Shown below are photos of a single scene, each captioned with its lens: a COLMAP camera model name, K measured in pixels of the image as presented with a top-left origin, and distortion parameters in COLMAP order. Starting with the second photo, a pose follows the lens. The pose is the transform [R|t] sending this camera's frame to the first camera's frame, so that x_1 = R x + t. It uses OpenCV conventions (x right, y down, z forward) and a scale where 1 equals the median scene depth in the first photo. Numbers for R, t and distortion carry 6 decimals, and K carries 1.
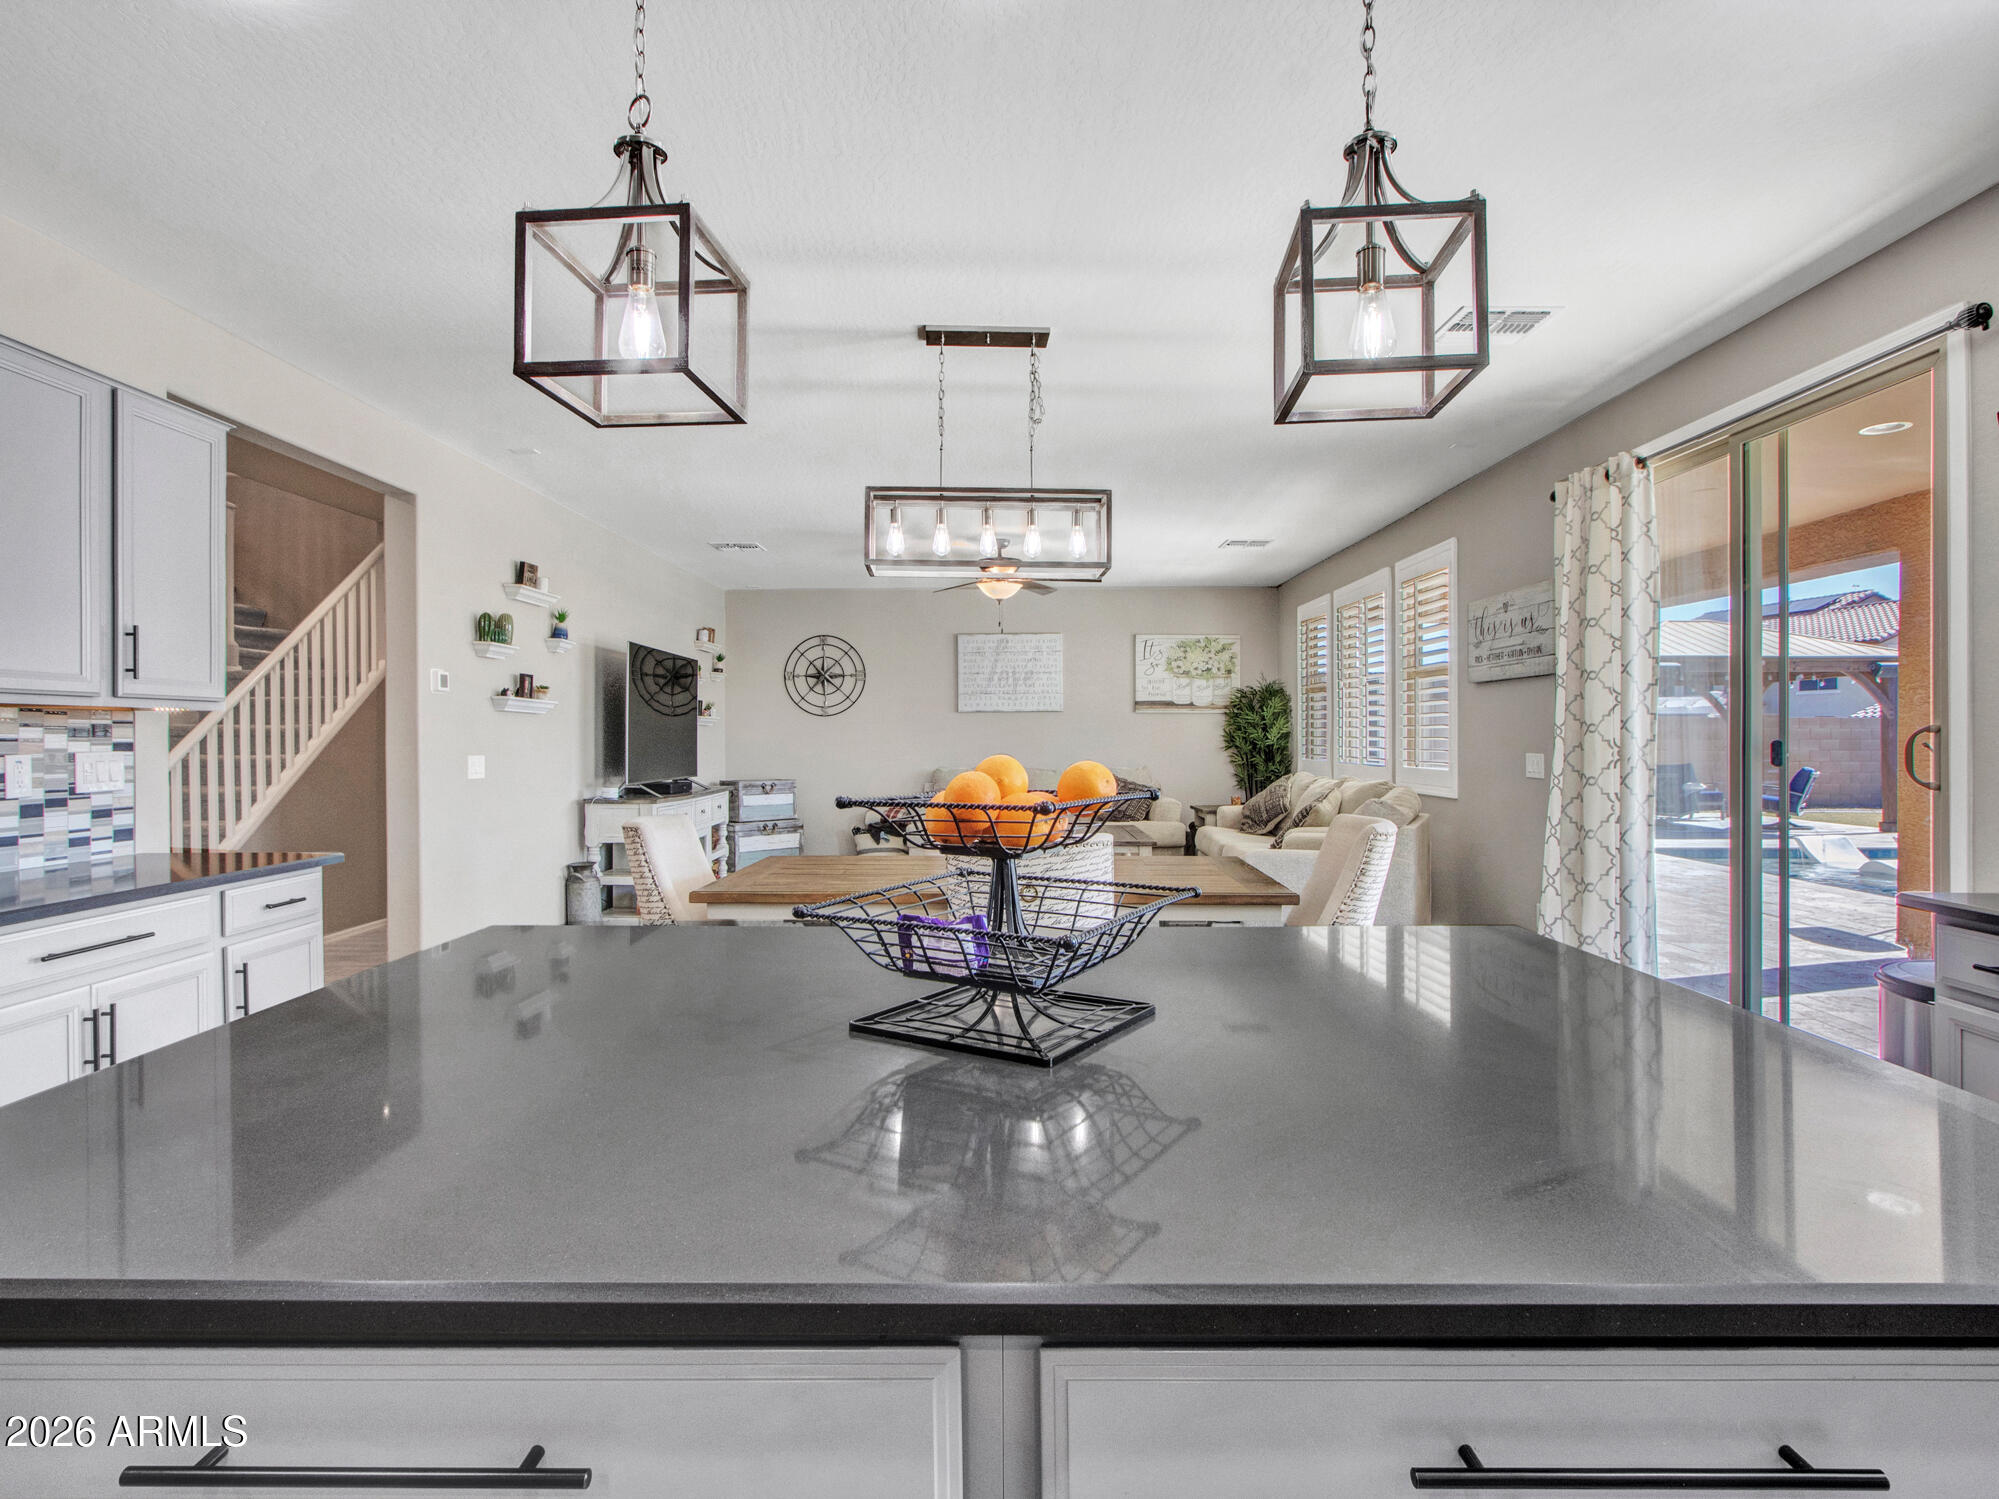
lens RADIAL K [[1047.9, 0, 1008.1], [0, 1047.9, 742.5], [0, 0, 1]] dist [-0.020863, 0.001331]
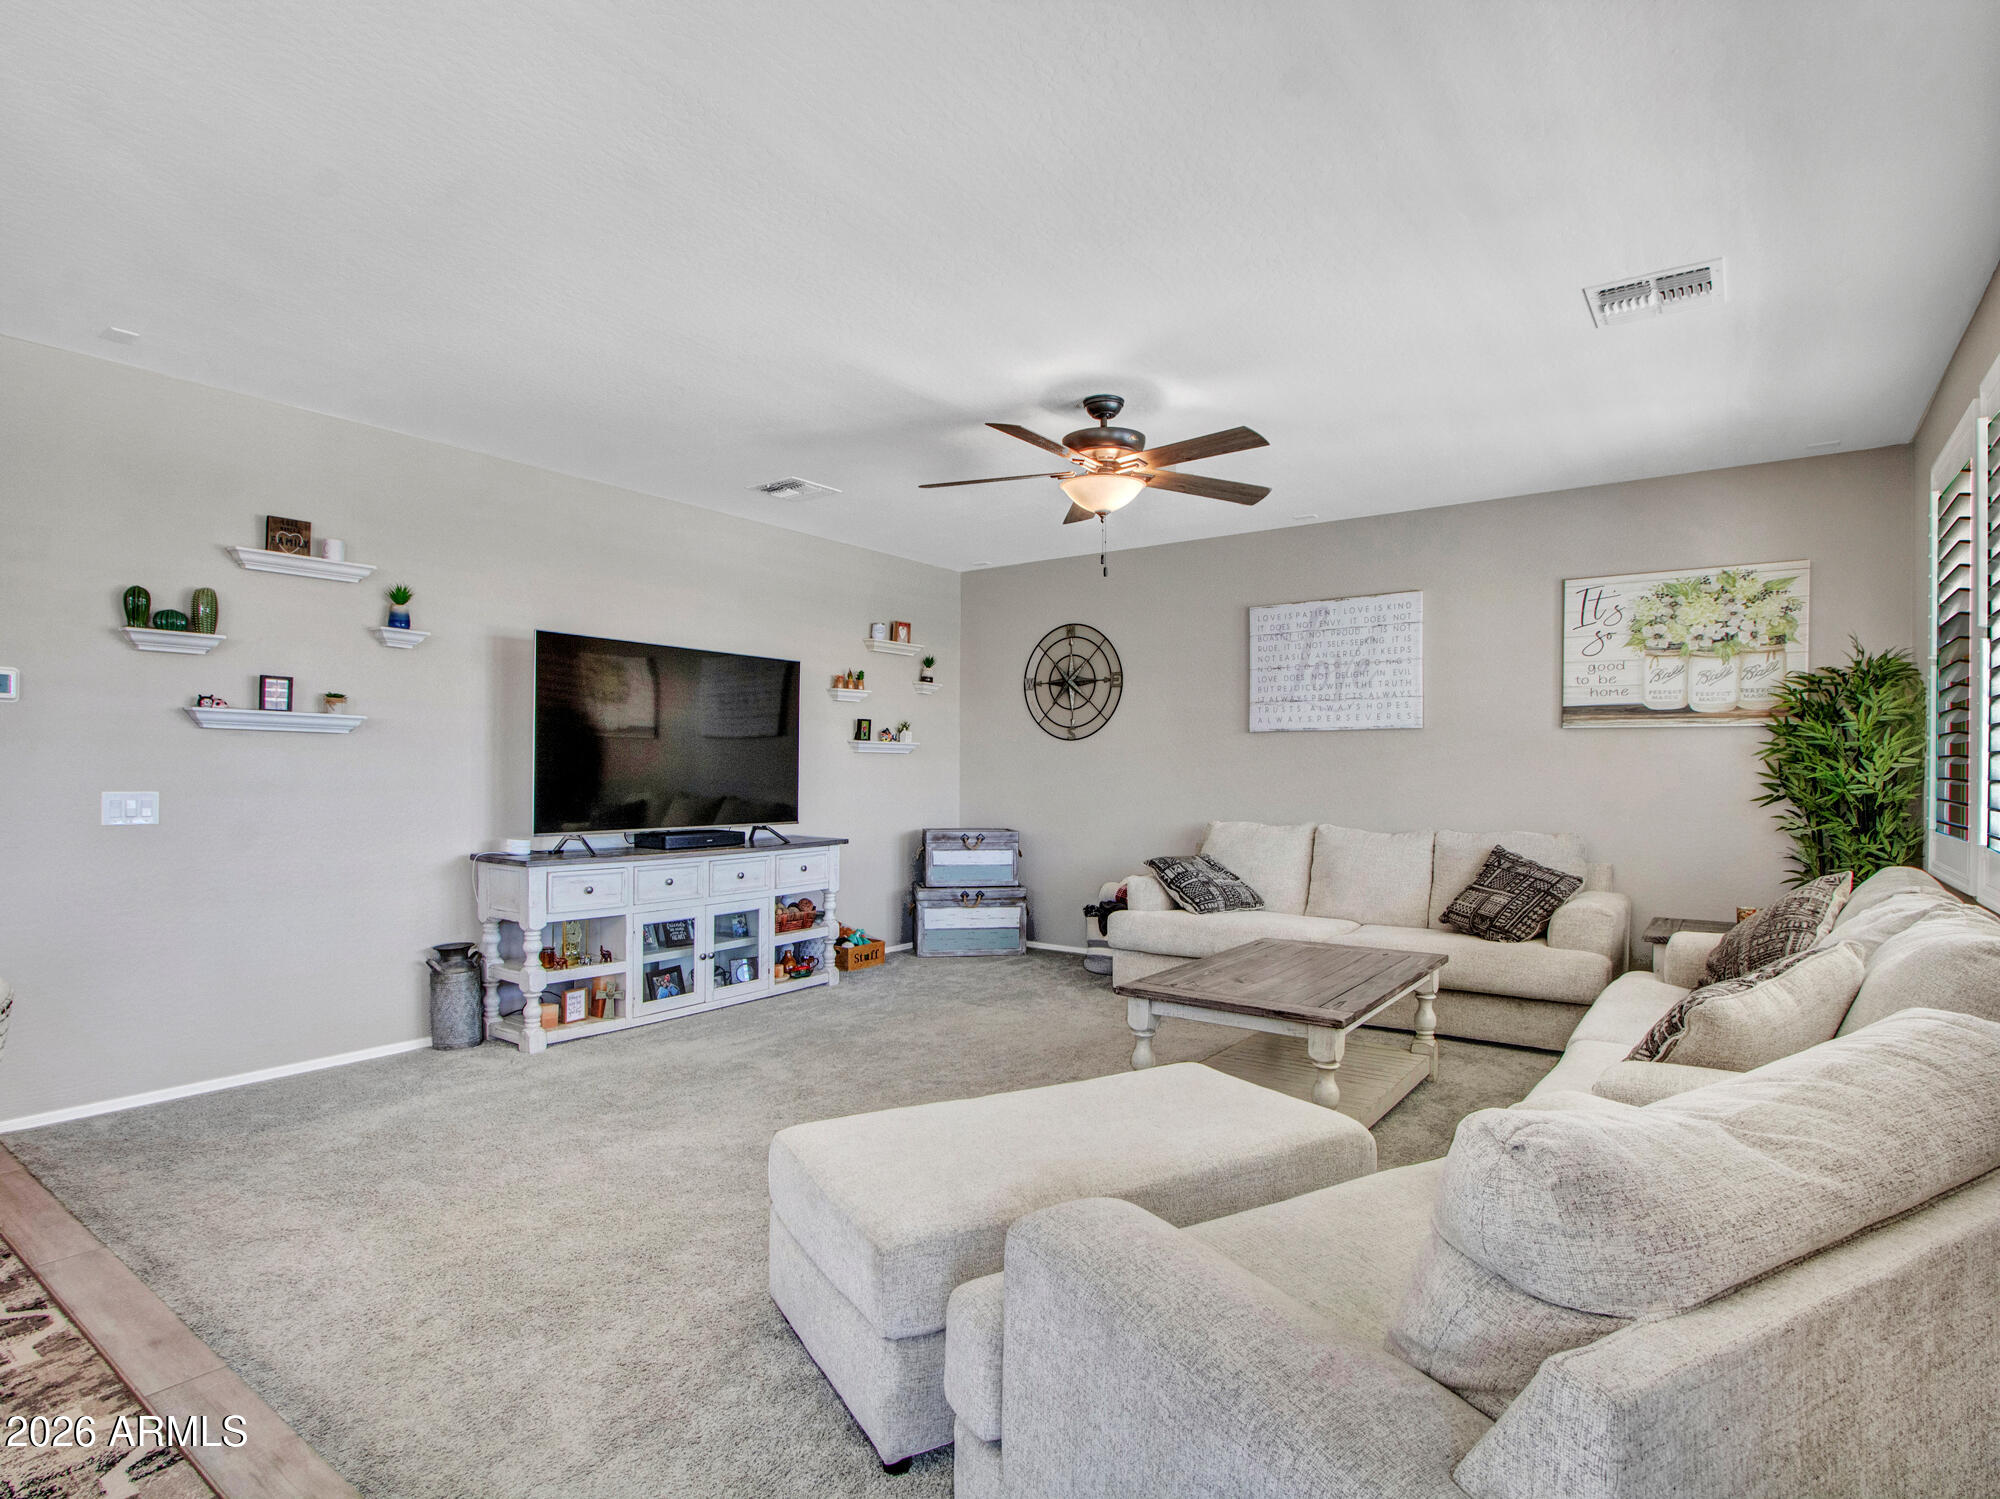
lens RADIAL K [[1048.4, 0, 1017.1], [0, 1048.4, 770.2], [0, 0, 1]] dist [-0.020863, 0.001331]
pose [[0.815760, 0.008077, -0.578334, 0.209591], [-0.010858, 0.999940, -0.001351, -0.004158], [0.578289, 0.007381, 0.815799, 0.434455]]
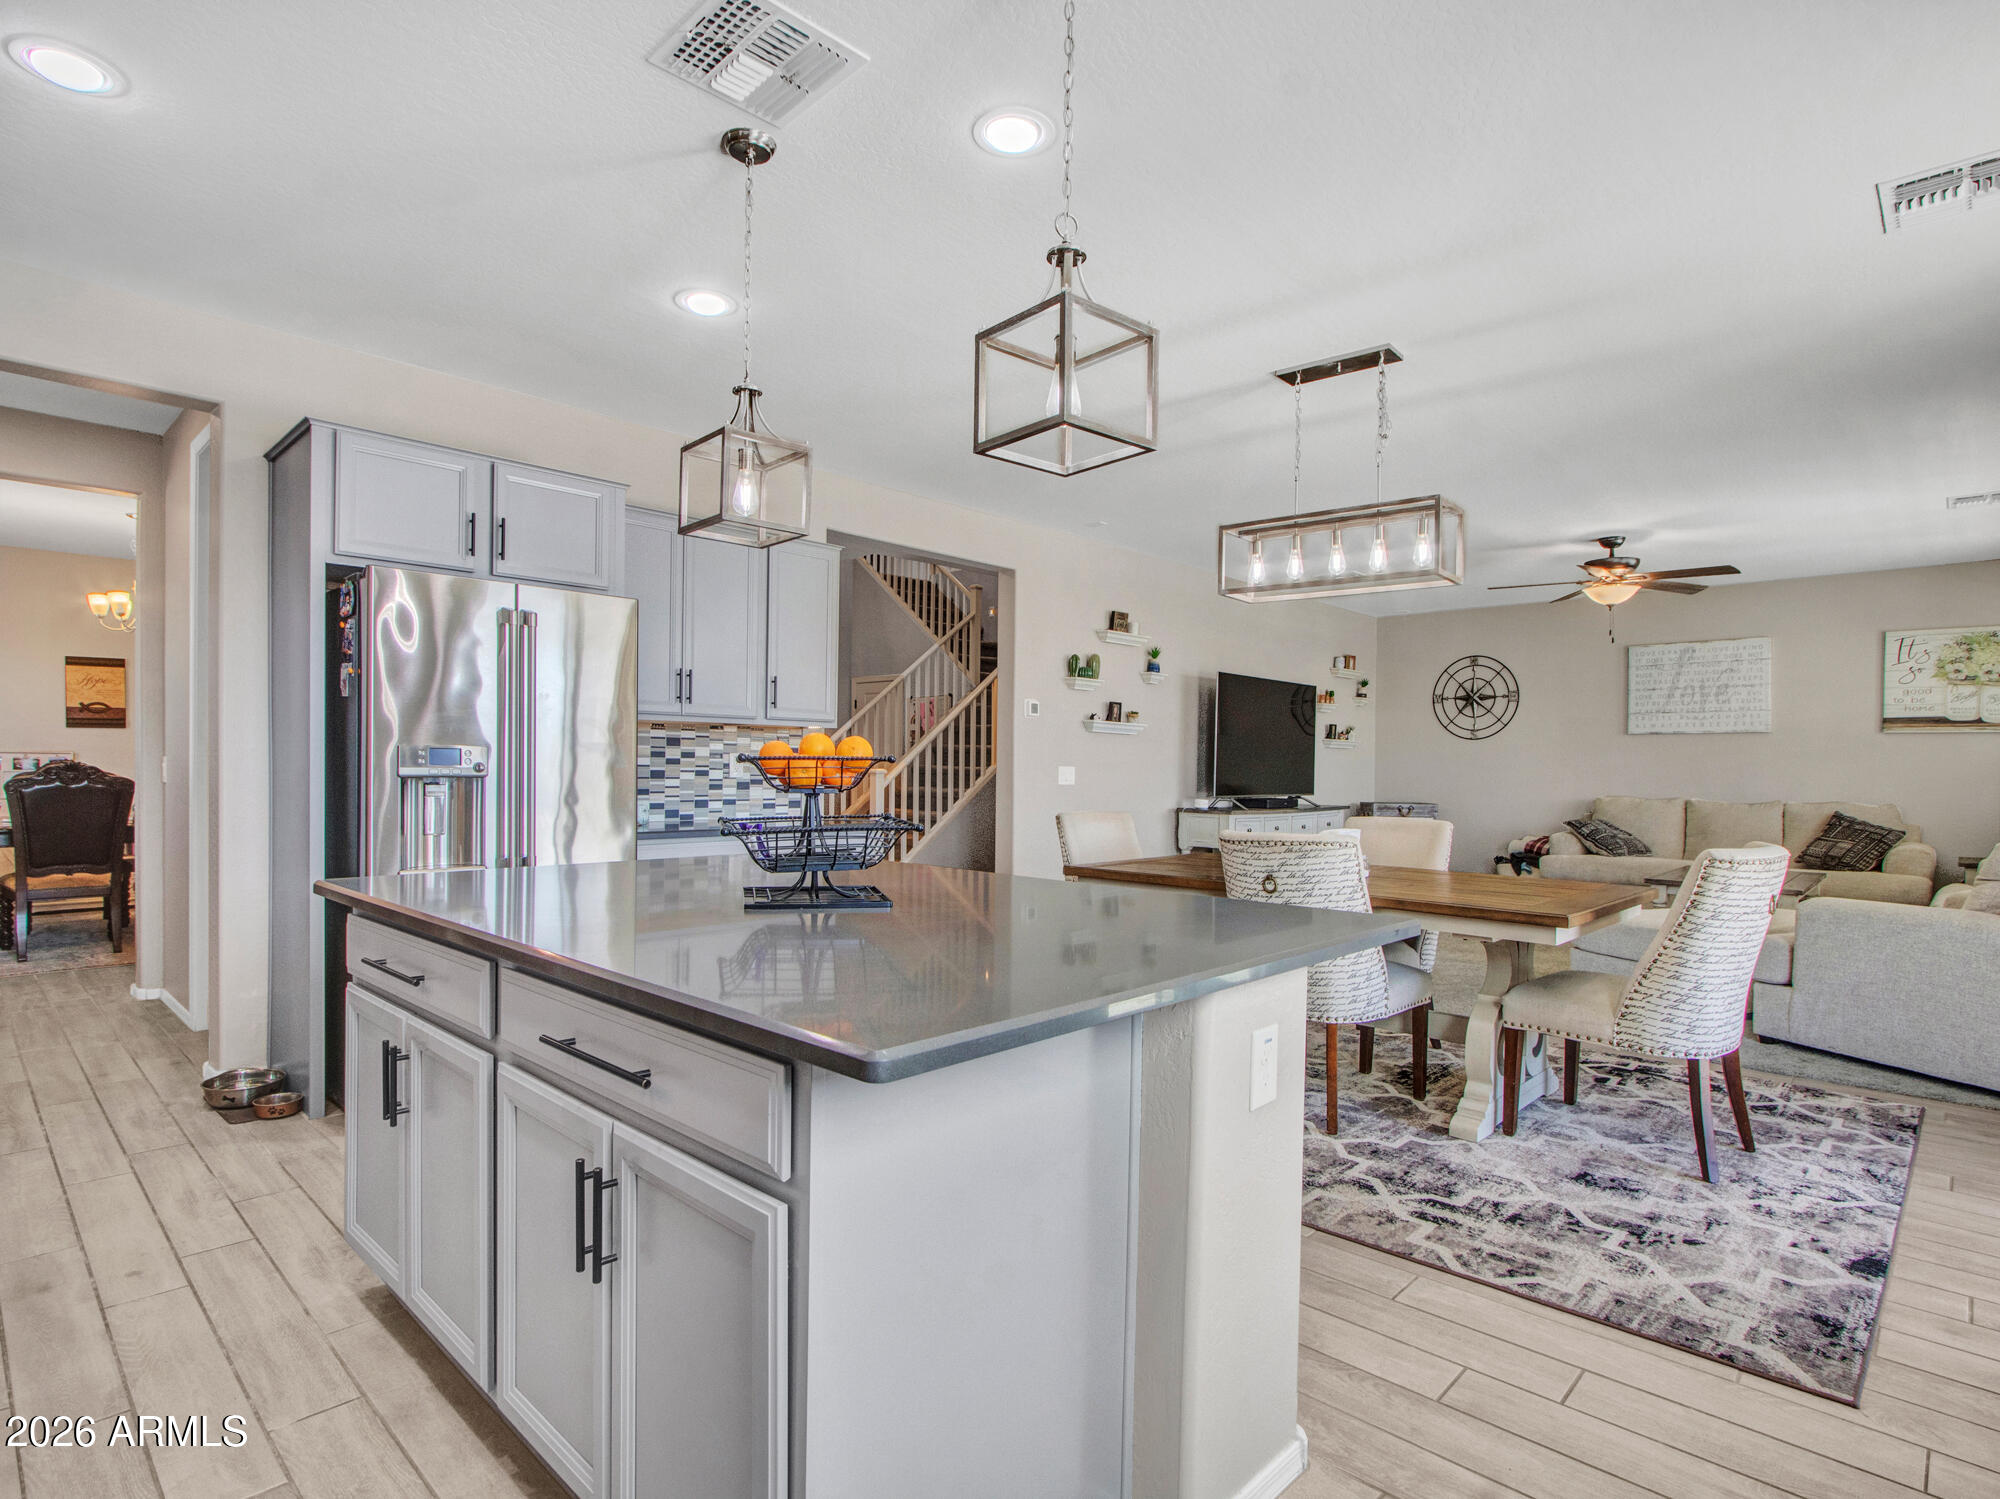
lens RADIAL K [[1048.4, 0, 1008.8], [0, 1048.4, 767.1], [0, 0, 1]] dist [-0.020863, 0.001331]
pose [[0.731726, 0.012853, -0.681478, 0.176728], [-0.017488, 0.999847, 0.000080, 0.008221], [0.681375, 0.011859, 0.731839, 0.003662]]
